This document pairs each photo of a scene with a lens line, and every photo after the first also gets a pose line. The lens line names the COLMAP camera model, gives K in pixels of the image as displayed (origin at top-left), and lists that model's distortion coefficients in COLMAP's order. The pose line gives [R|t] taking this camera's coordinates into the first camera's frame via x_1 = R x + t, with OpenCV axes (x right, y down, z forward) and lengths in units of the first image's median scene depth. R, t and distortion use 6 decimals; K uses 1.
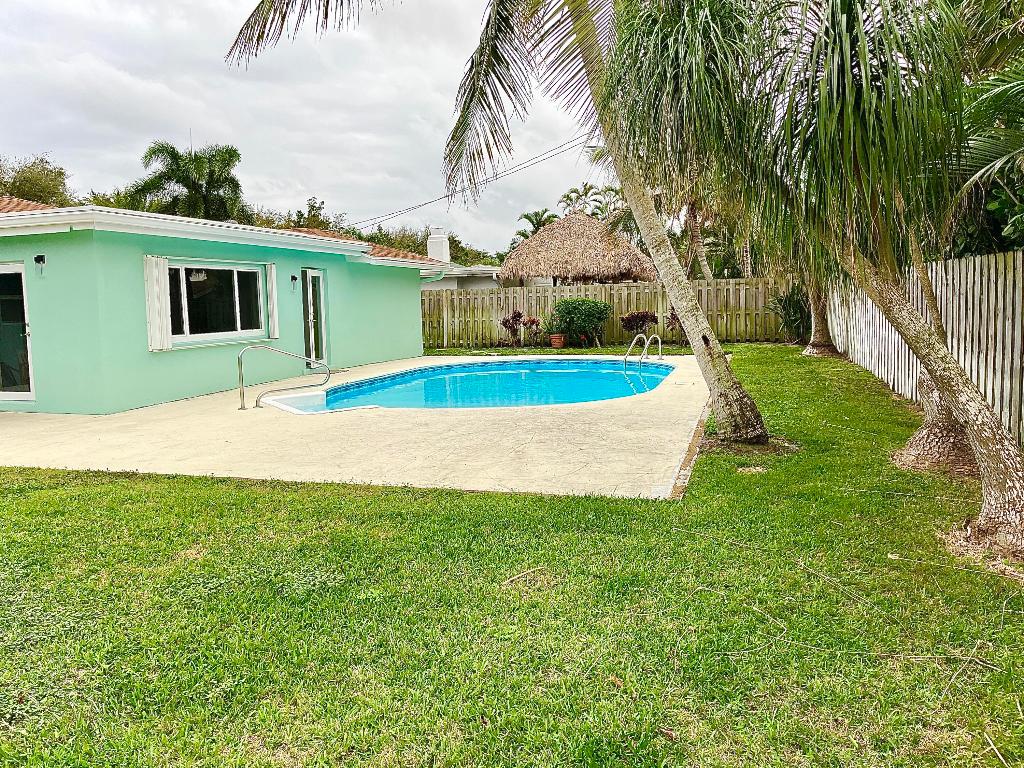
lens RADIAL K [[761.9, 0, 517.1], [0, 761.9, 384.8], [0, 0, 1]] dist [0.023238, -0.030784]
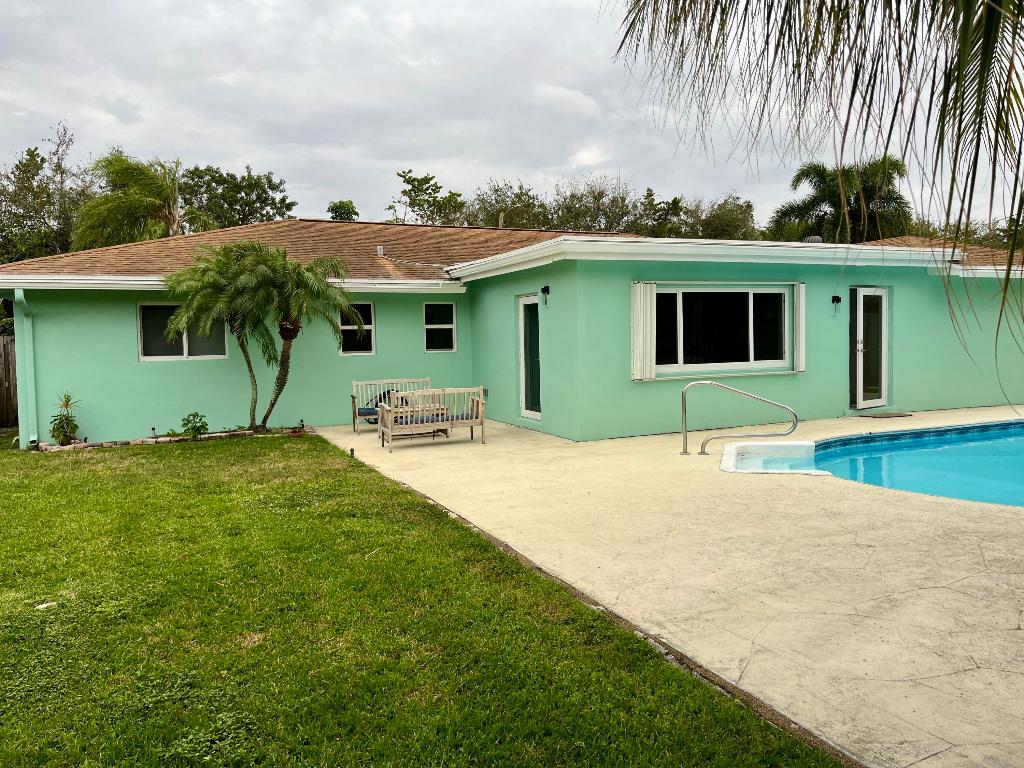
lens RADIAL K [[761.9, 0, 511.7], [0, 761.9, 382.6], [0, 0, 1]] dist [0.023238, -0.030784]
pose [[0.639174, 0.054457, -0.767131, 0.128700], [-0.077160, 0.996998, 0.006485, -0.029488], [0.765181, 0.055047, 0.641457, 0.219967]]
